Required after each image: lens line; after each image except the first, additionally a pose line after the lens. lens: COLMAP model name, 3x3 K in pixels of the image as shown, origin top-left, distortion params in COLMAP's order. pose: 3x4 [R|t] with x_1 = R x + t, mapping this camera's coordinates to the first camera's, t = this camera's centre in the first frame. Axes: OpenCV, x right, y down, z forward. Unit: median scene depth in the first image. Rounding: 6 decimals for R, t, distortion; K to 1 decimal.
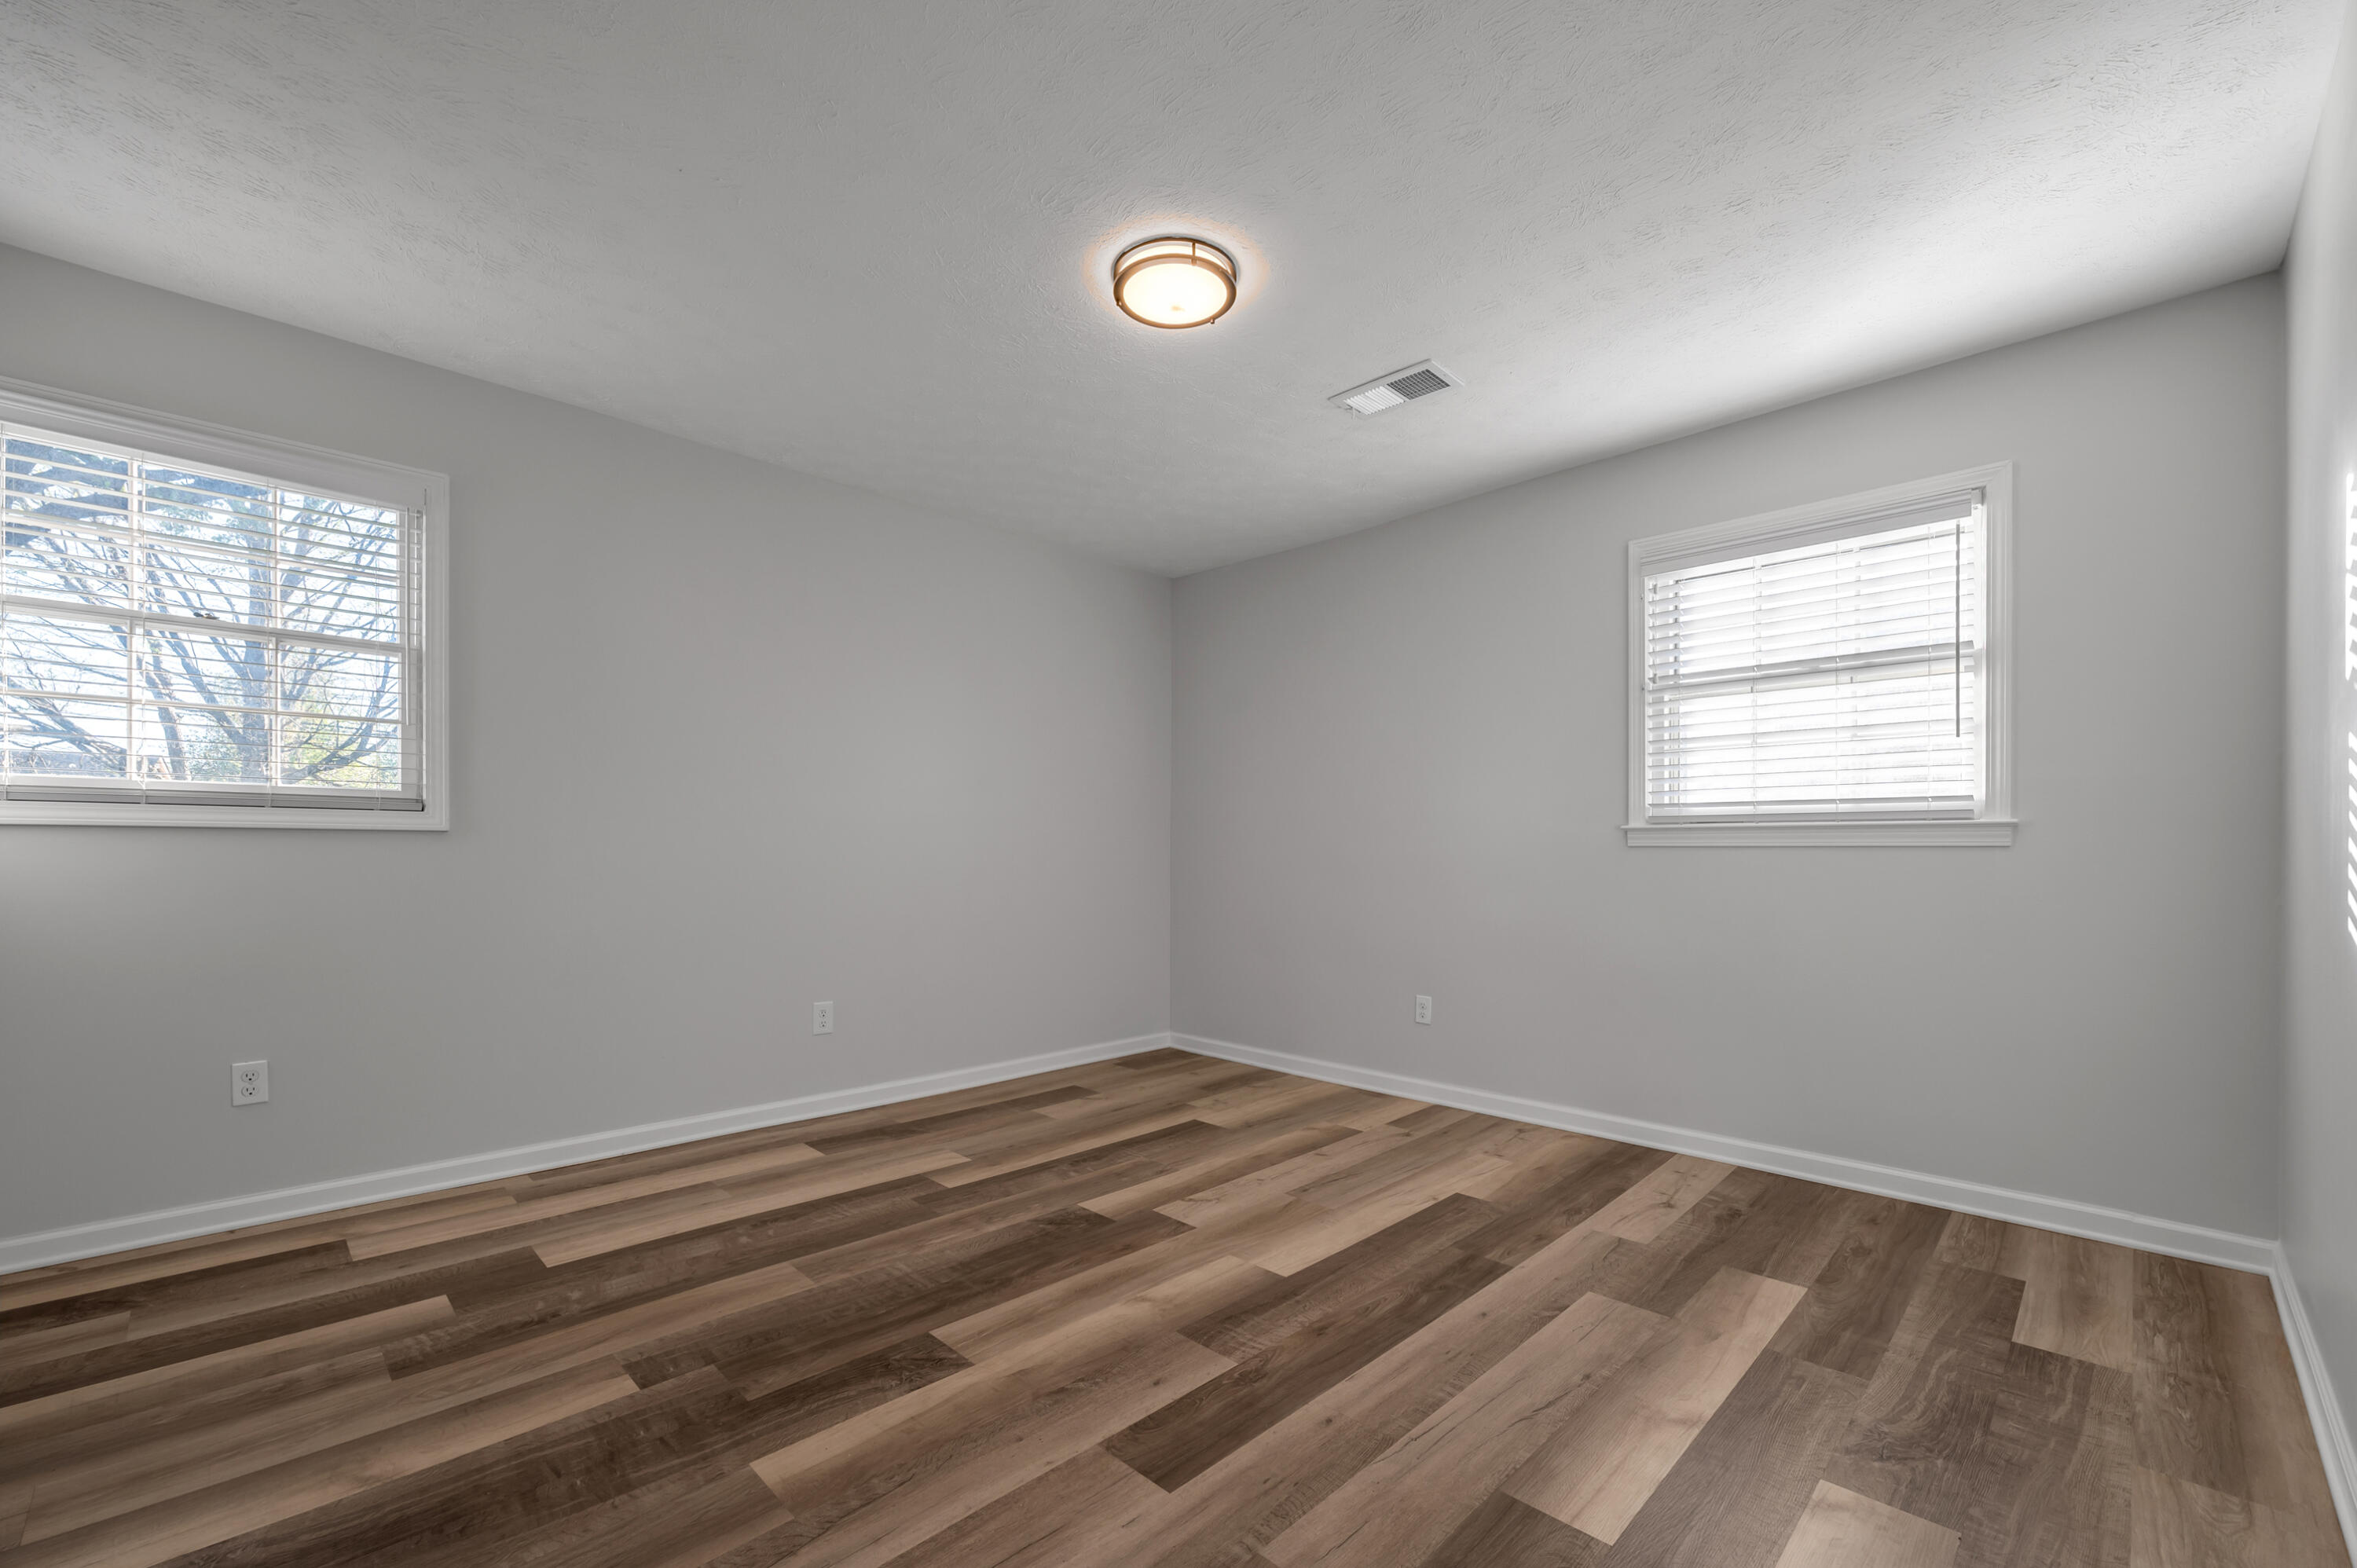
lens RADIAL K [[948.0, 0, 1166.4], [0, 948.0, 843.5], [0, 0, 1]] dist [-0.003416, -0.000212]
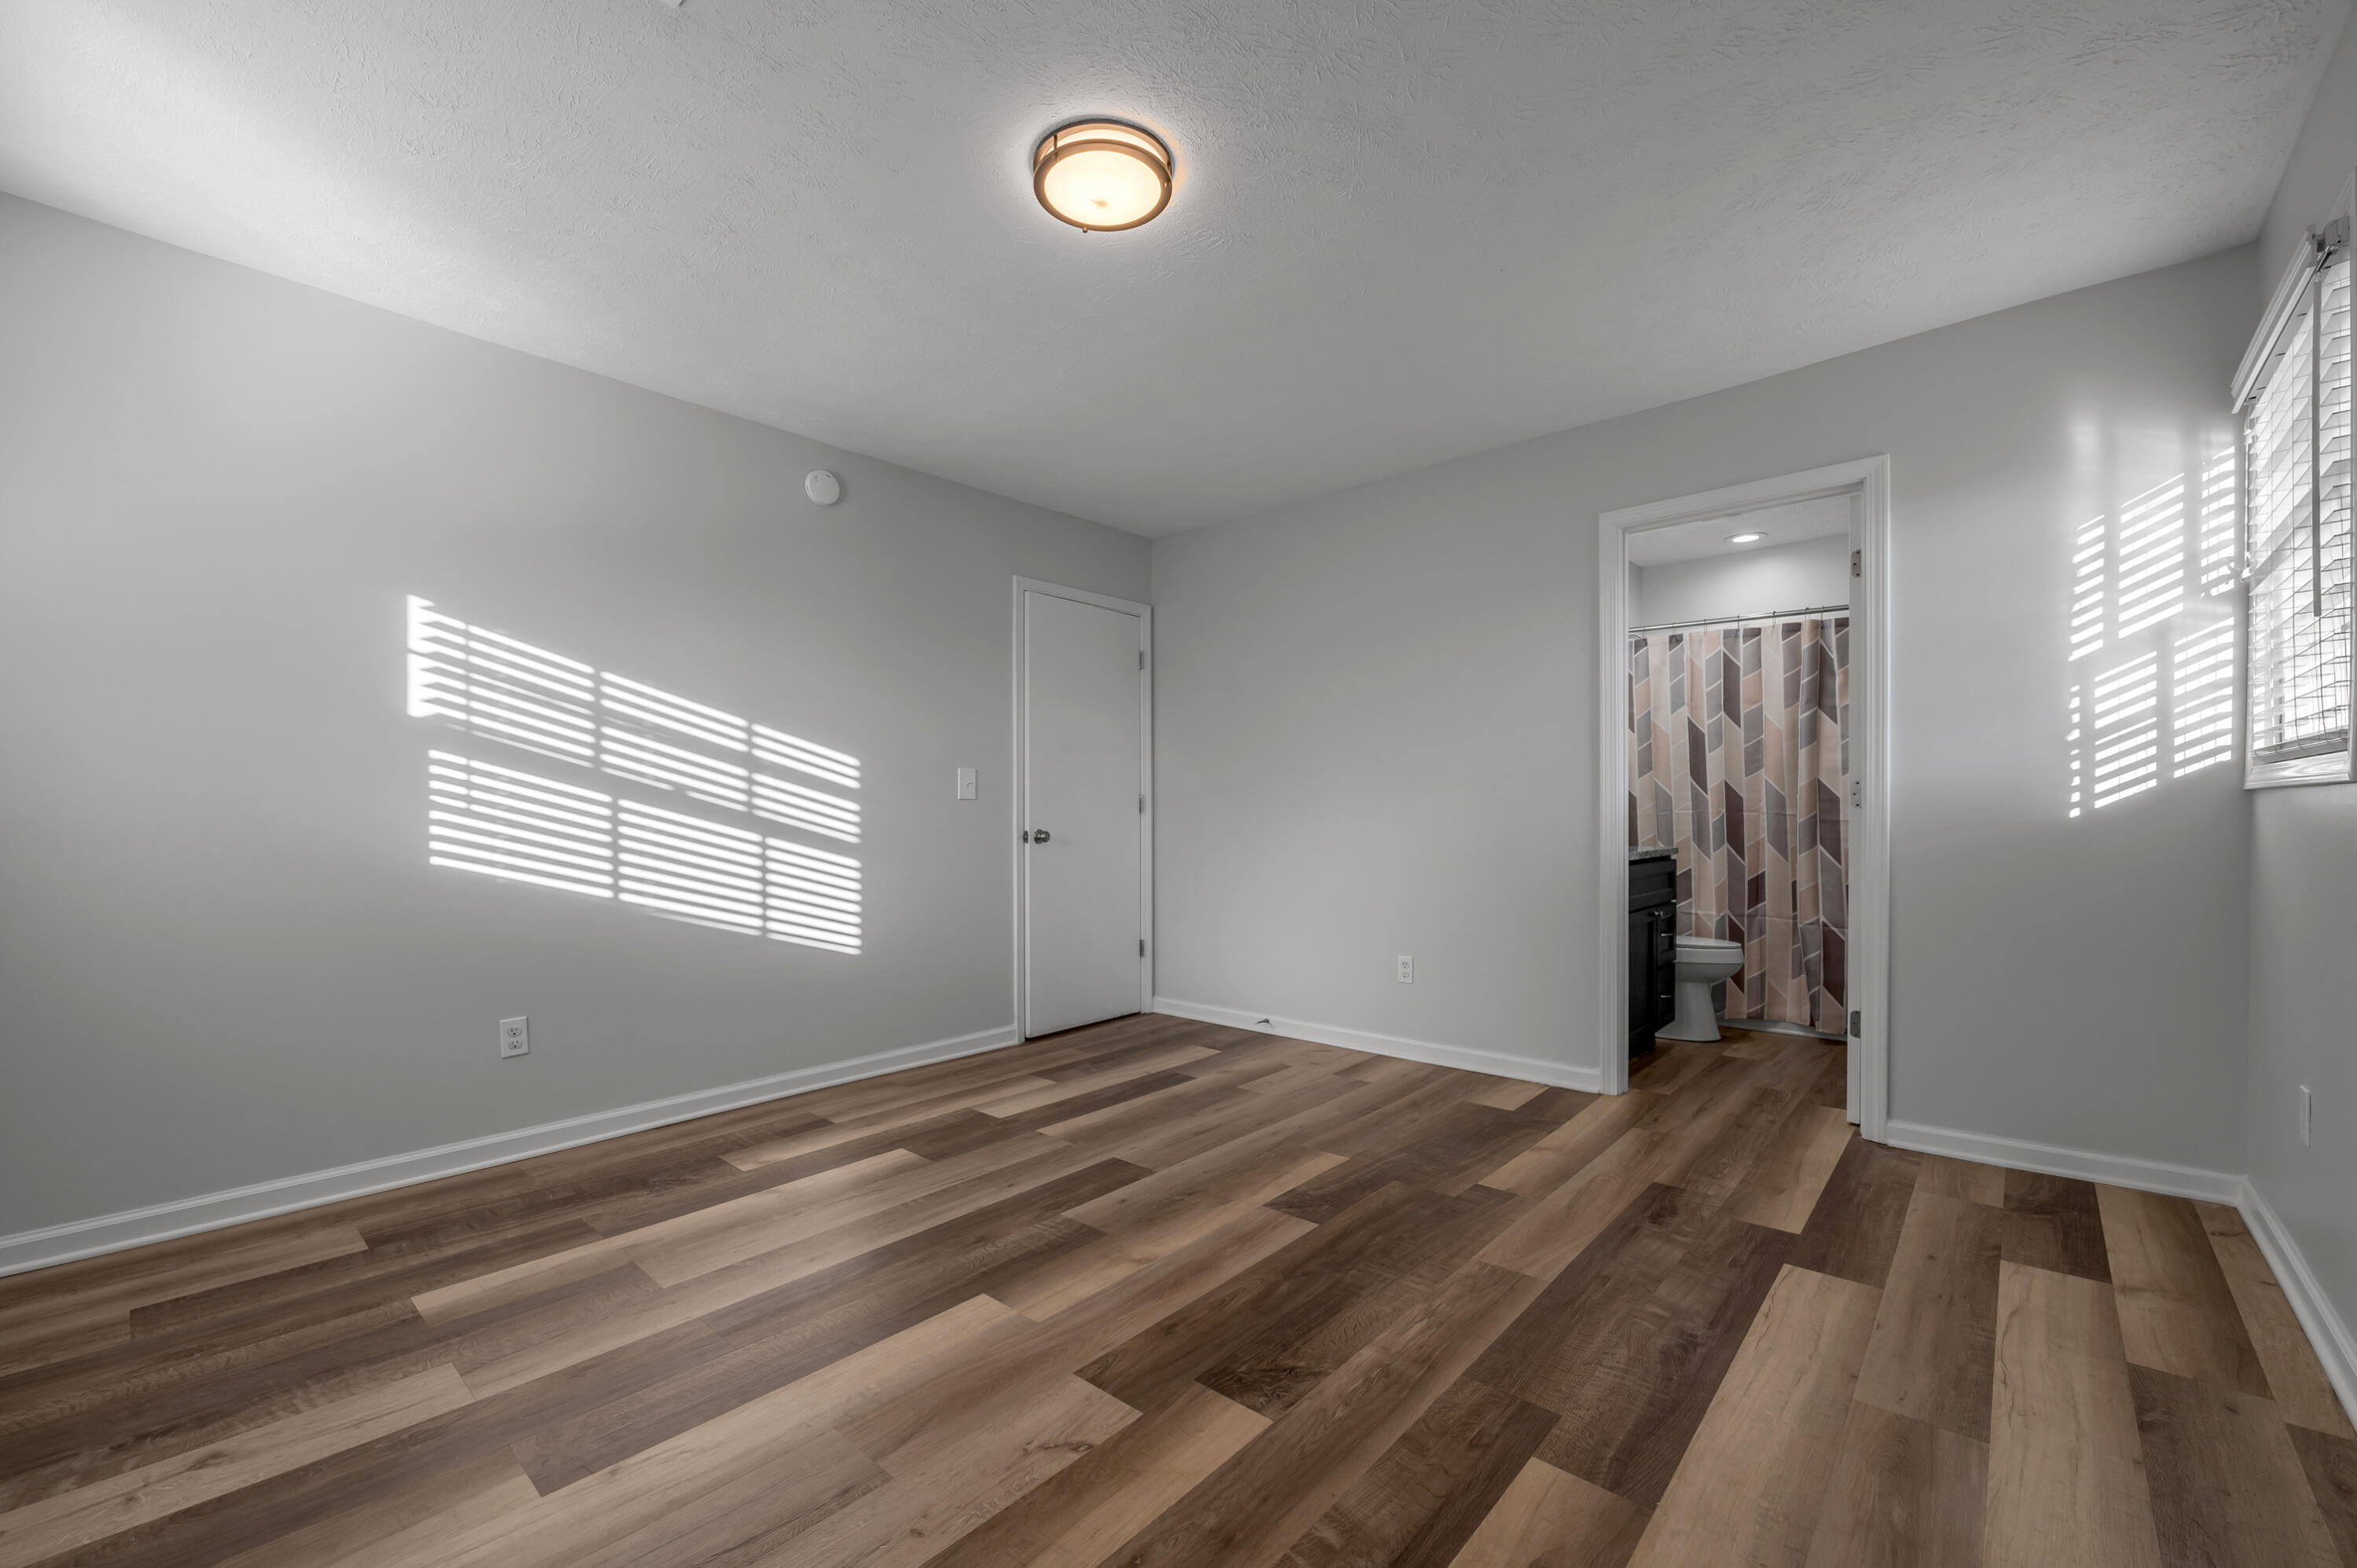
lens RADIAL K [[948.0, 0, 1174.3], [0, 948.0, 798.5], [0, 0, 1]] dist [-0.003416, -0.000212]
pose [[-0.997631, -0.000762, -0.068786, 0.009046], [0.000651, 0.999789, -0.020518, 0.010396], [0.068787, -0.020515, -0.997420, 2.016328]]
